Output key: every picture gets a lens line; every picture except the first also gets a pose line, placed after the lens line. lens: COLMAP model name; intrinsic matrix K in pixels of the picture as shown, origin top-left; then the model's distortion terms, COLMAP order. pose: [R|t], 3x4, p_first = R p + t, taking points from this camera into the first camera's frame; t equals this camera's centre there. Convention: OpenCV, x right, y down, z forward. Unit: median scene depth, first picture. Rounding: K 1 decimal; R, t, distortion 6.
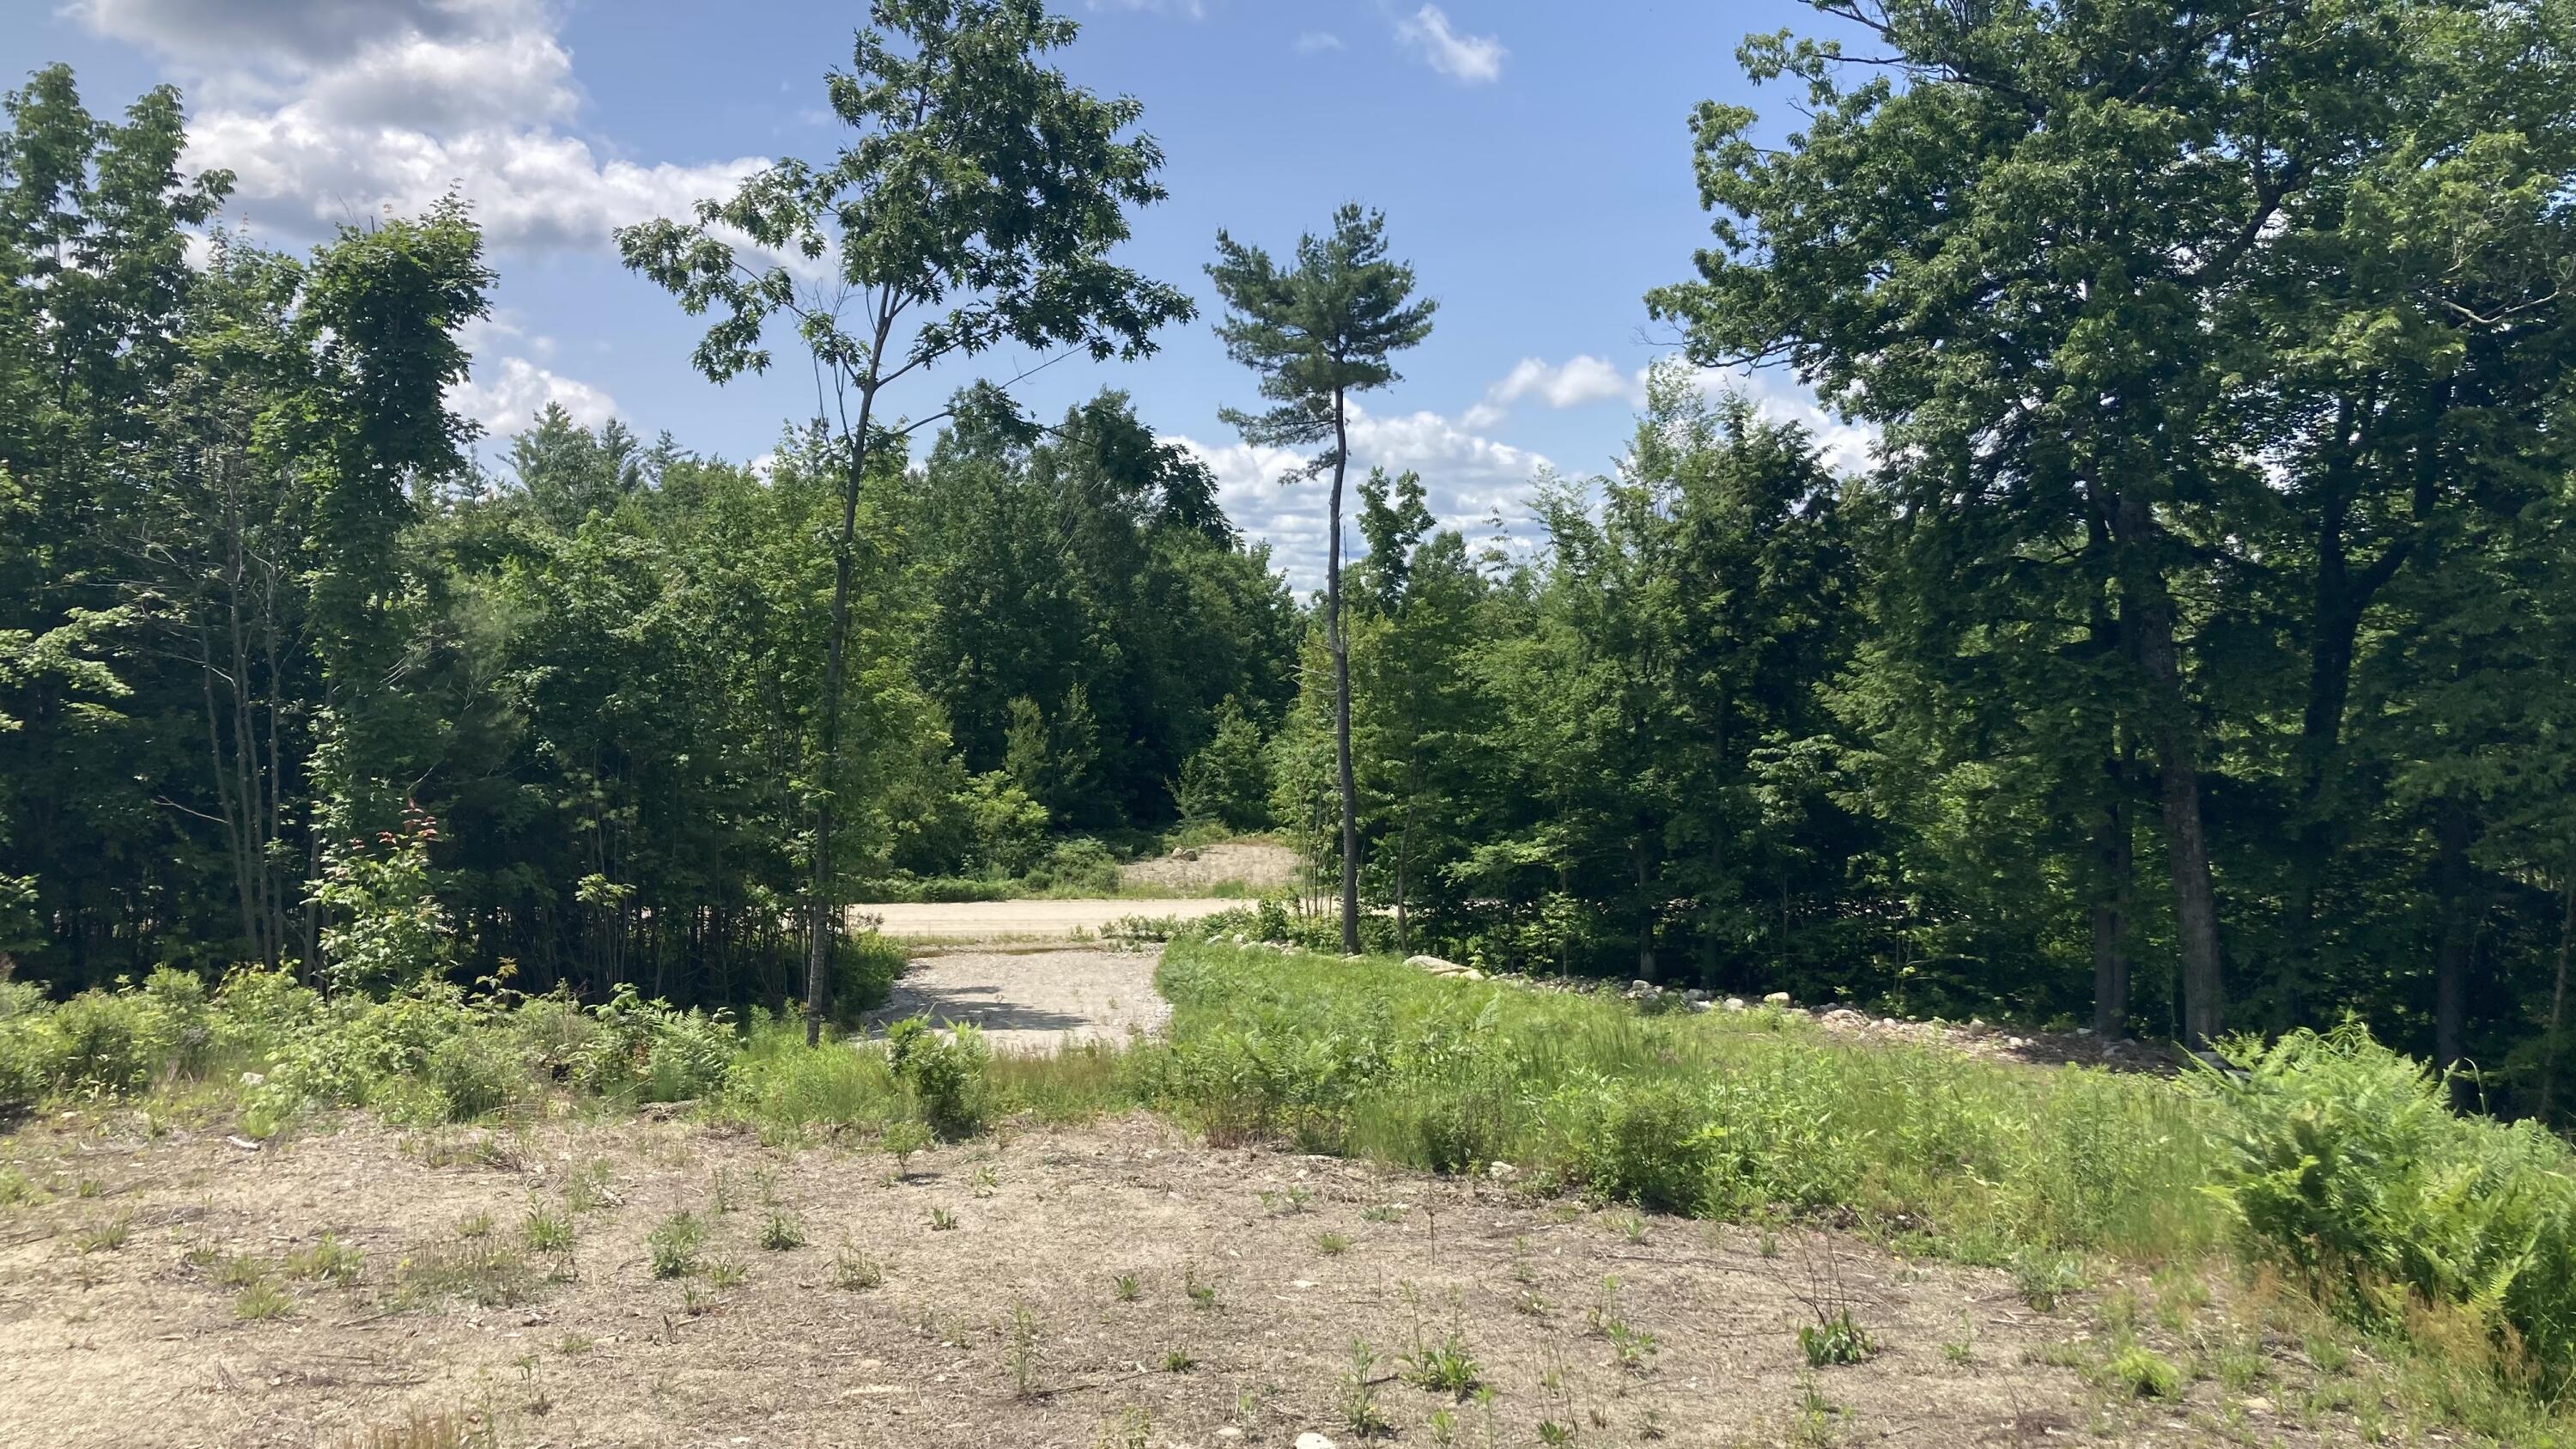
lens RADIAL K [[2073.6, 0, 1294.5], [0, 2073.6, 681.1], [0, 0, 1]] dist [0.039570, -0.044658]
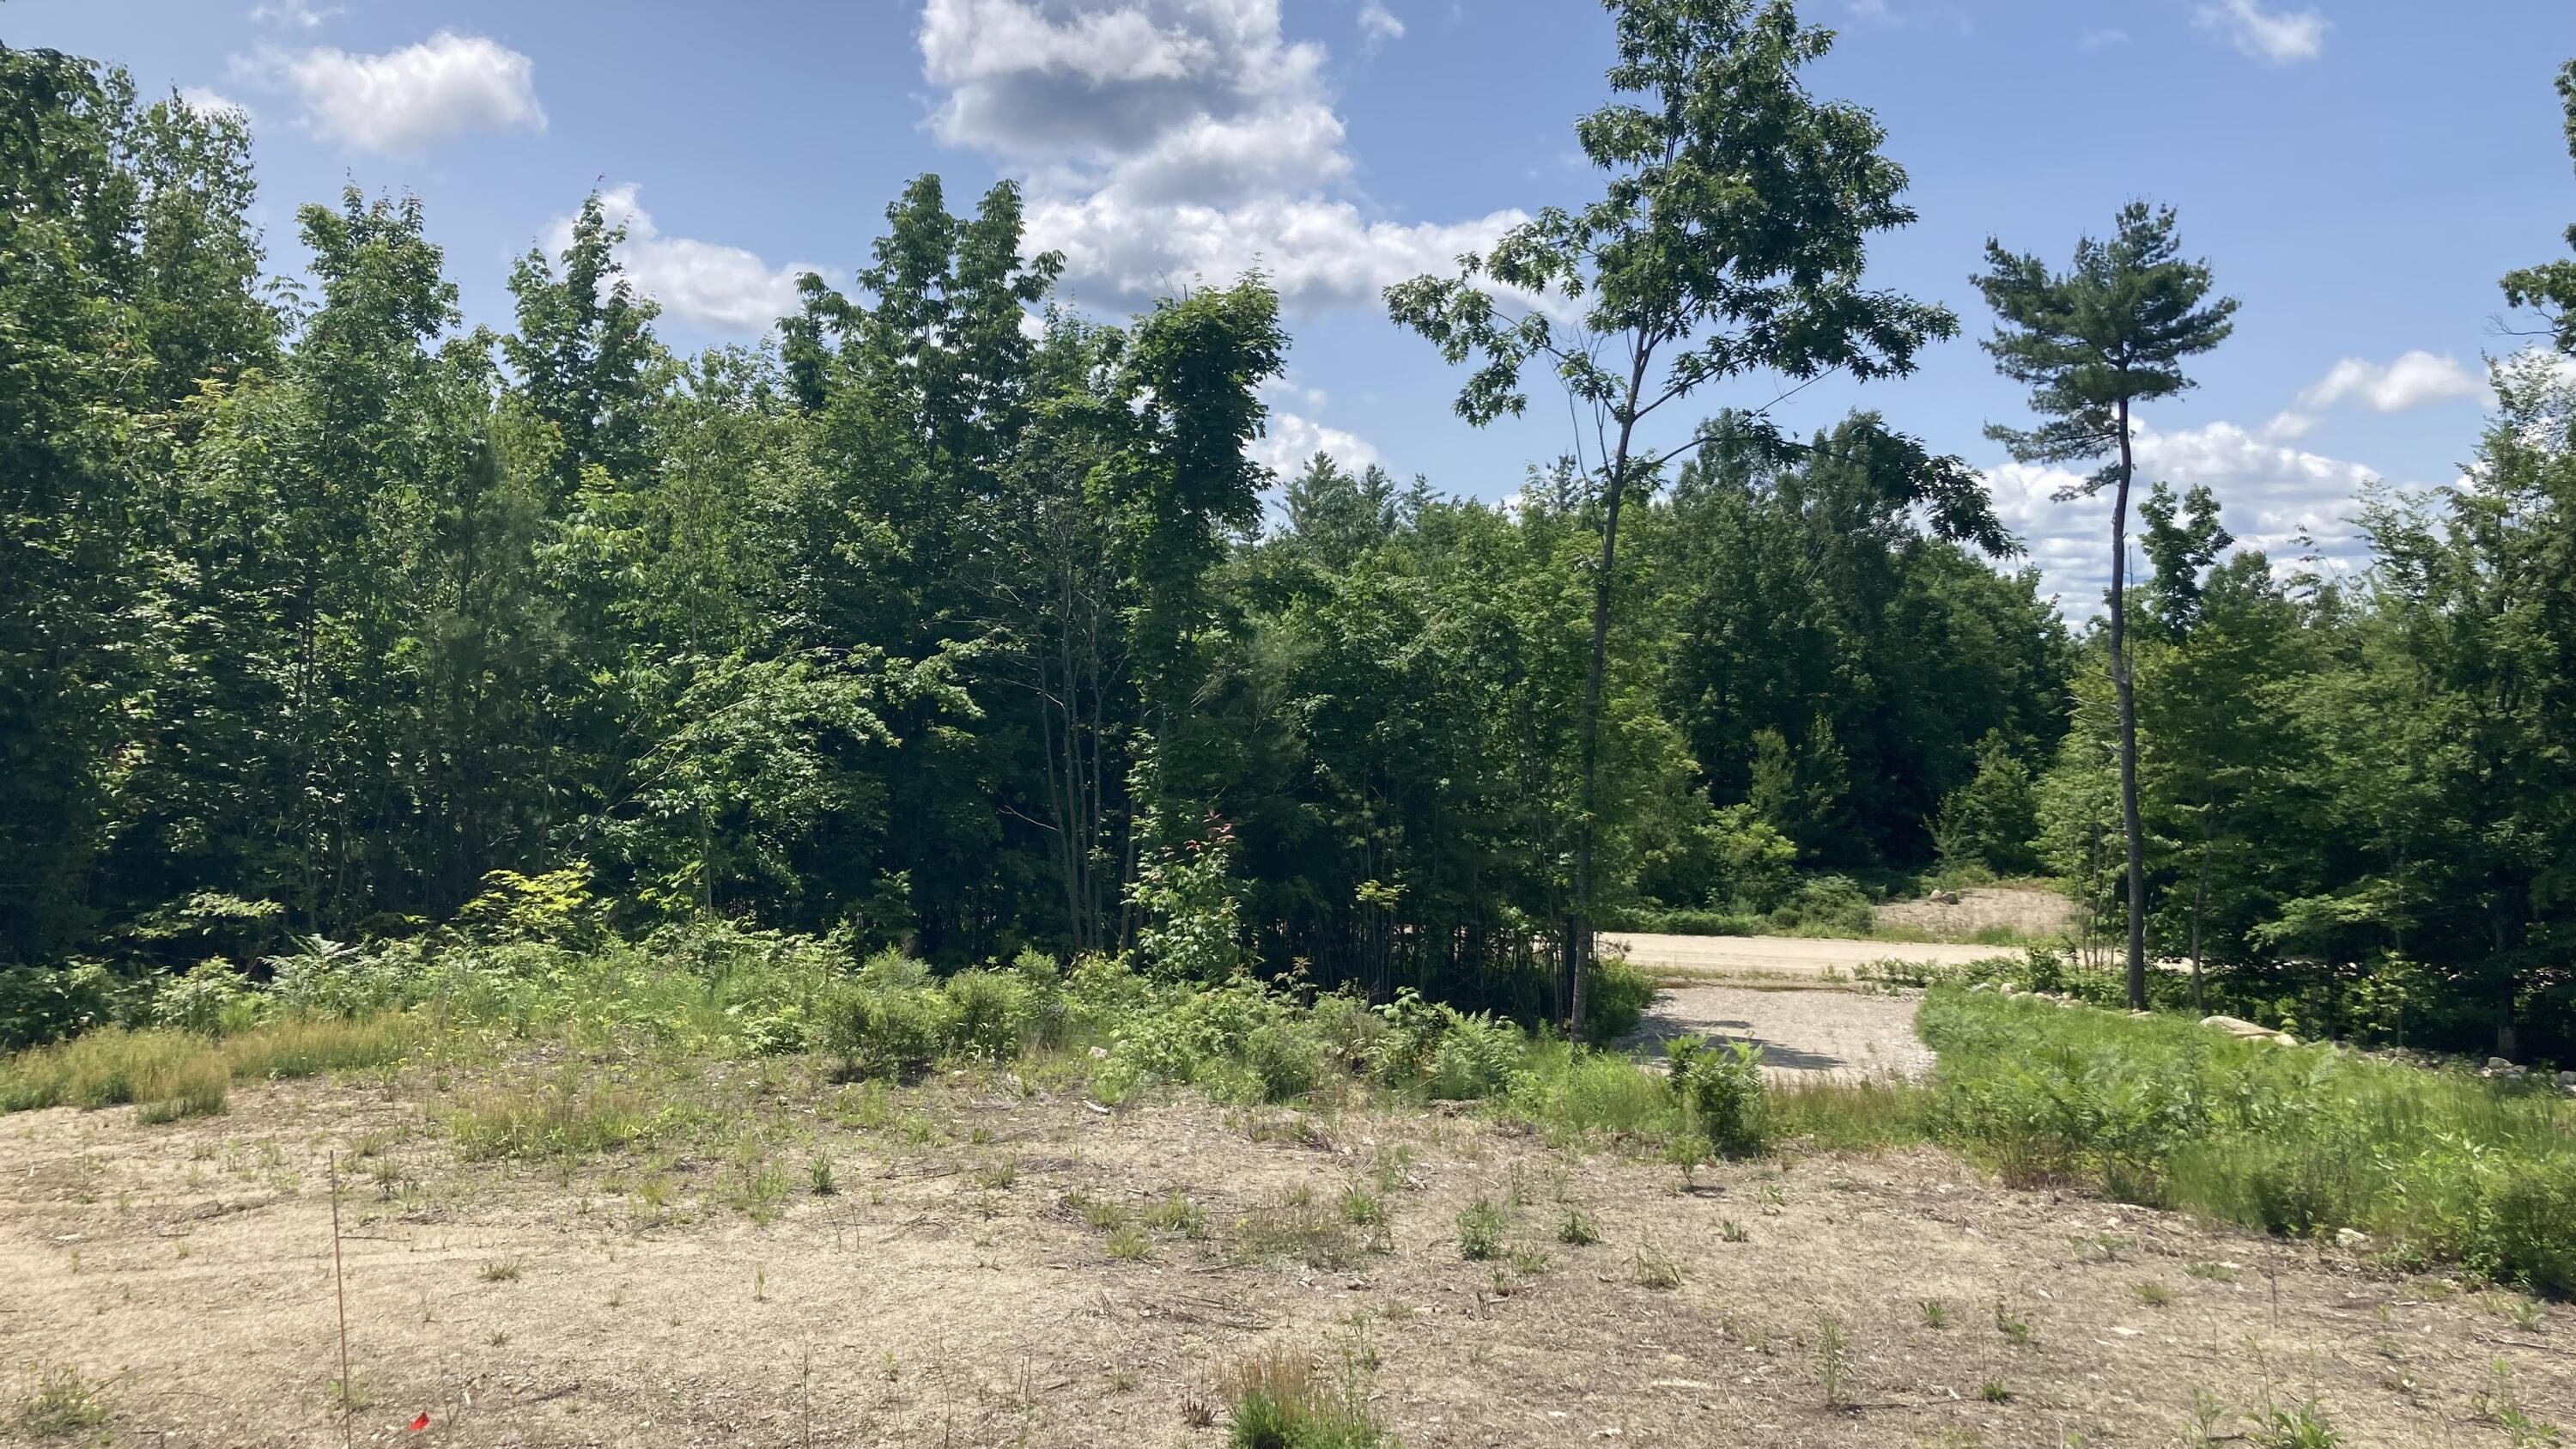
lens RADIAL K [[2077.2, 0, 1291.4], [0, 2077.2, 649.6], [0, 0, 1]] dist [0.008034, 0.009770]
pose [[0.937099, -0.001650, -0.349060, -0.005644], [-0.008757, 0.999563, -0.028233, 0.002030], [0.348954, 0.029514, 0.936675, -0.010480]]
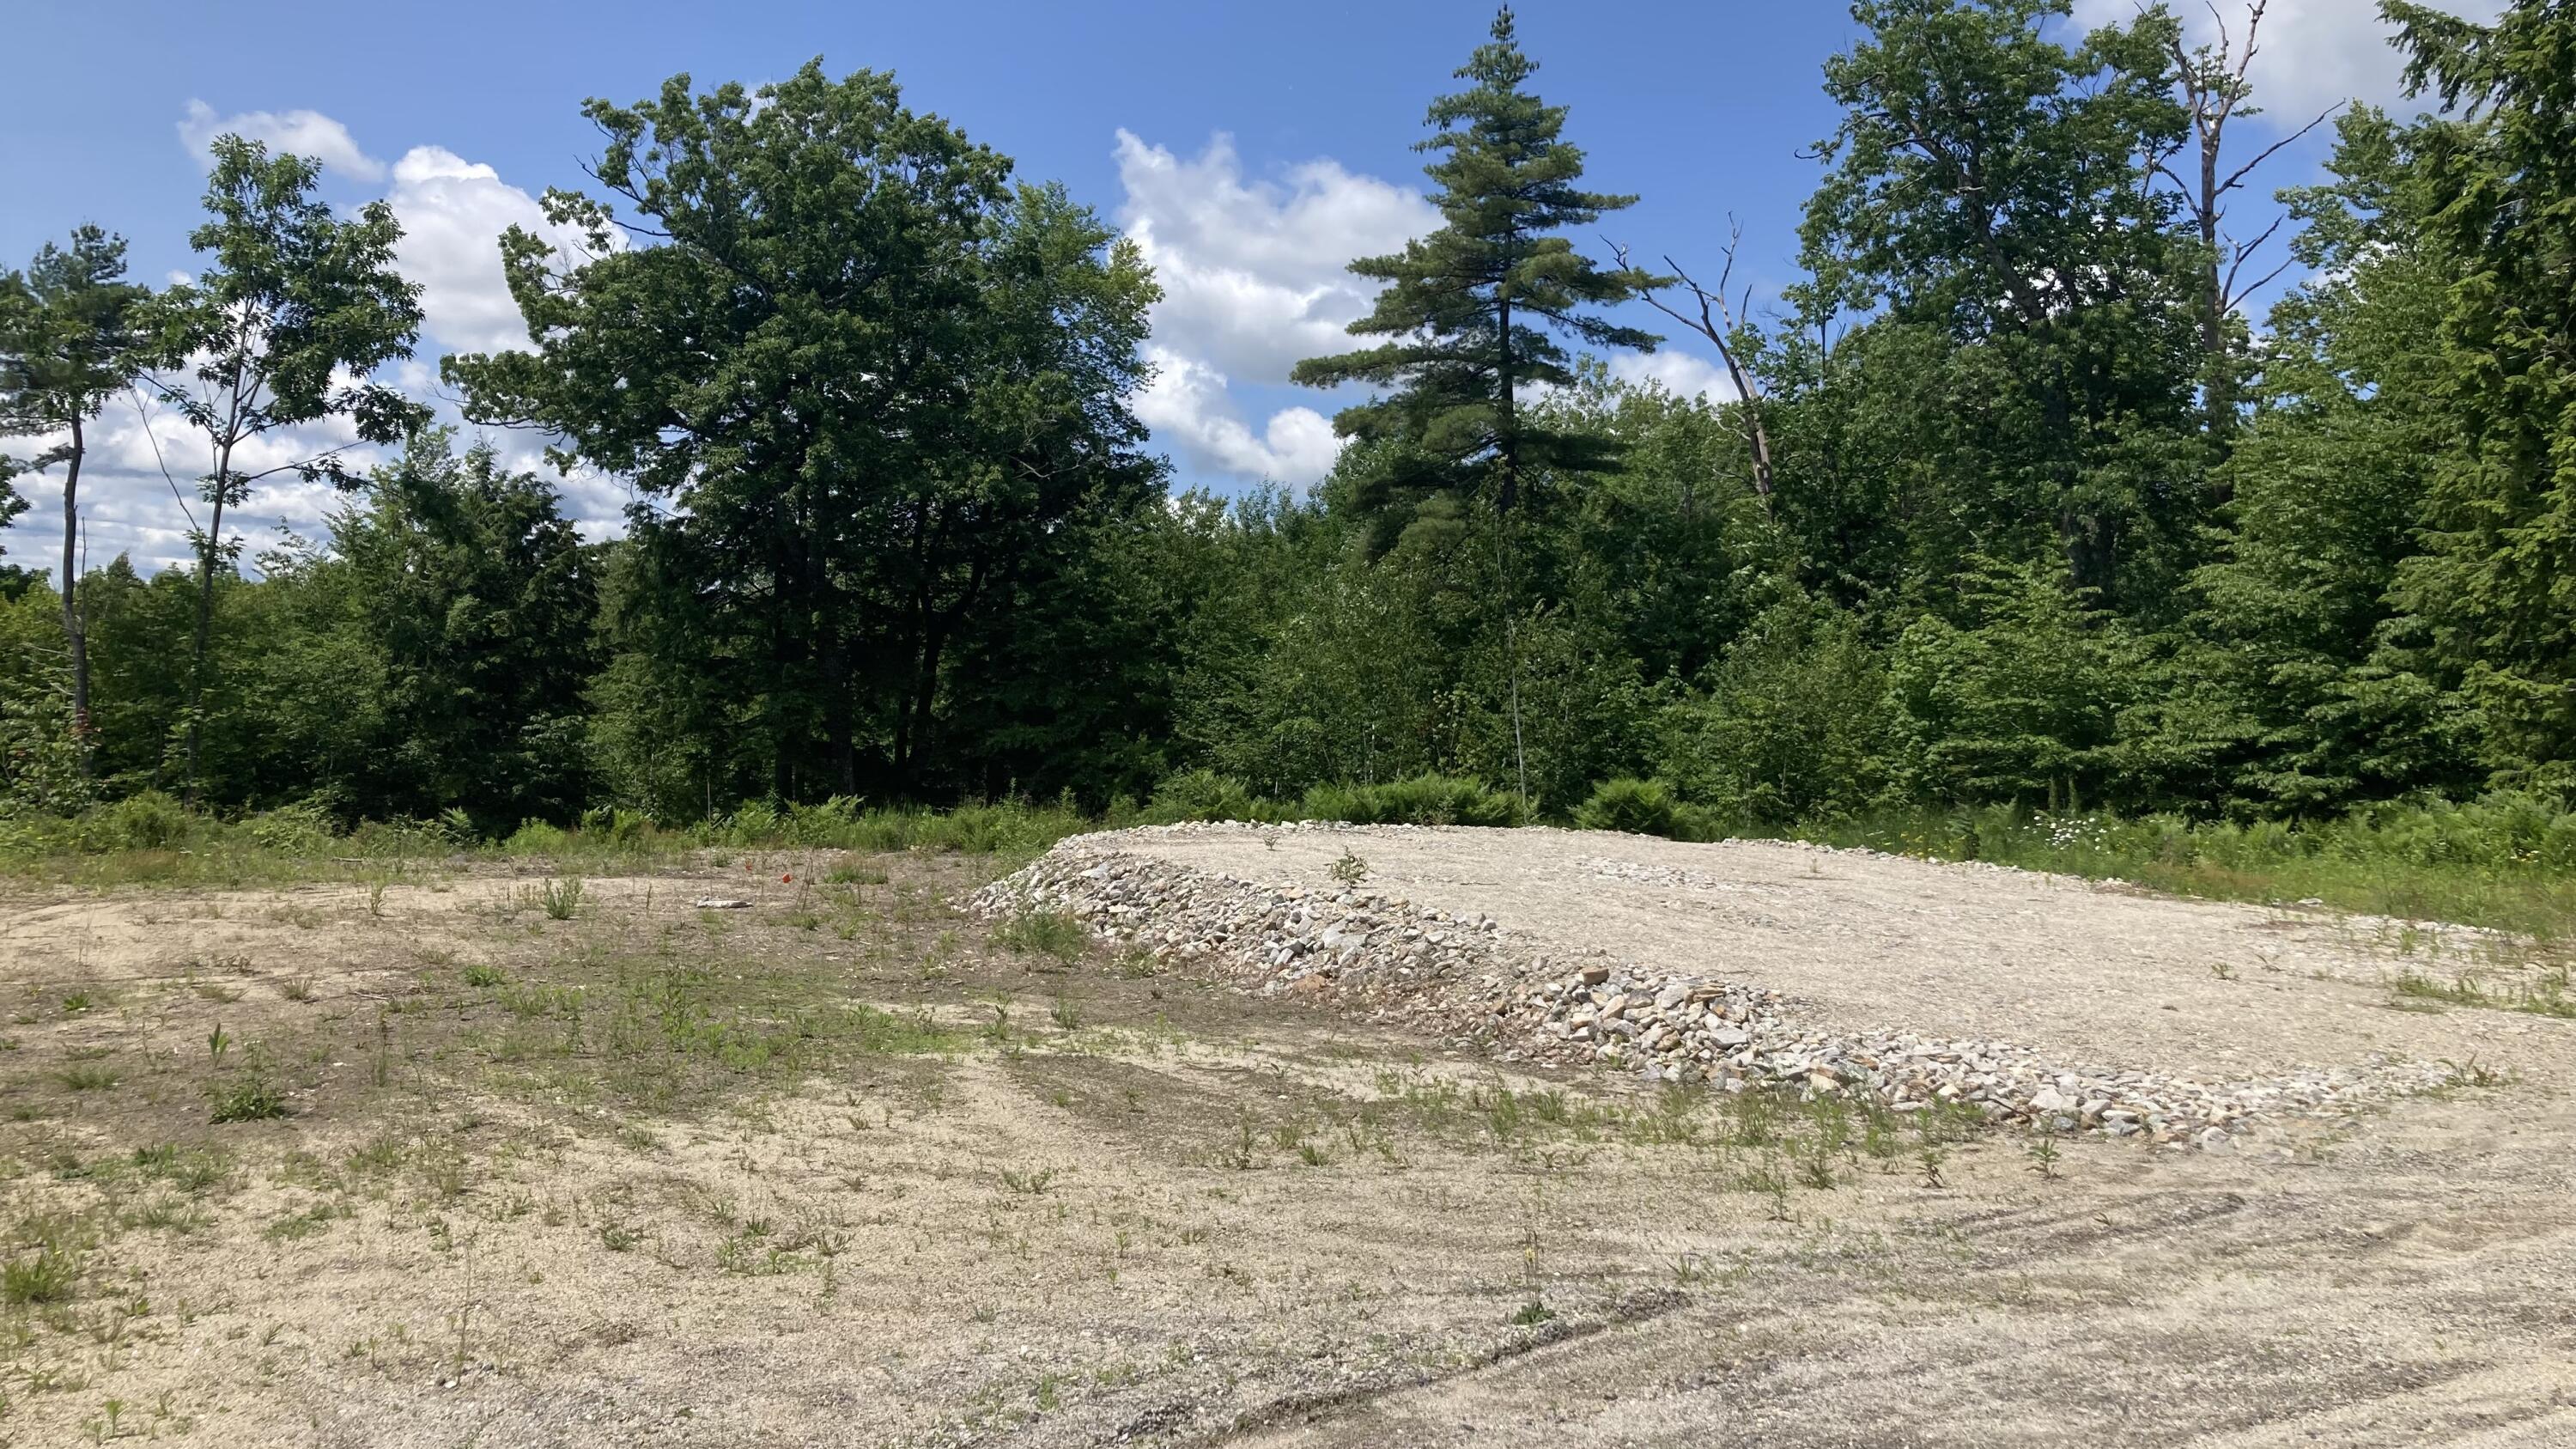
lens RADIAL K [[2073.6, 0, 1294.5], [0, 2073.6, 681.1], [0, 0, 1]] dist [0.039570, -0.044658]
pose [[0.734810, 0.029221, 0.677643, -0.370593], [-0.022916, 0.999571, -0.018254, 0.020924], [-0.677885, -0.002115, 0.735165, -0.348077]]
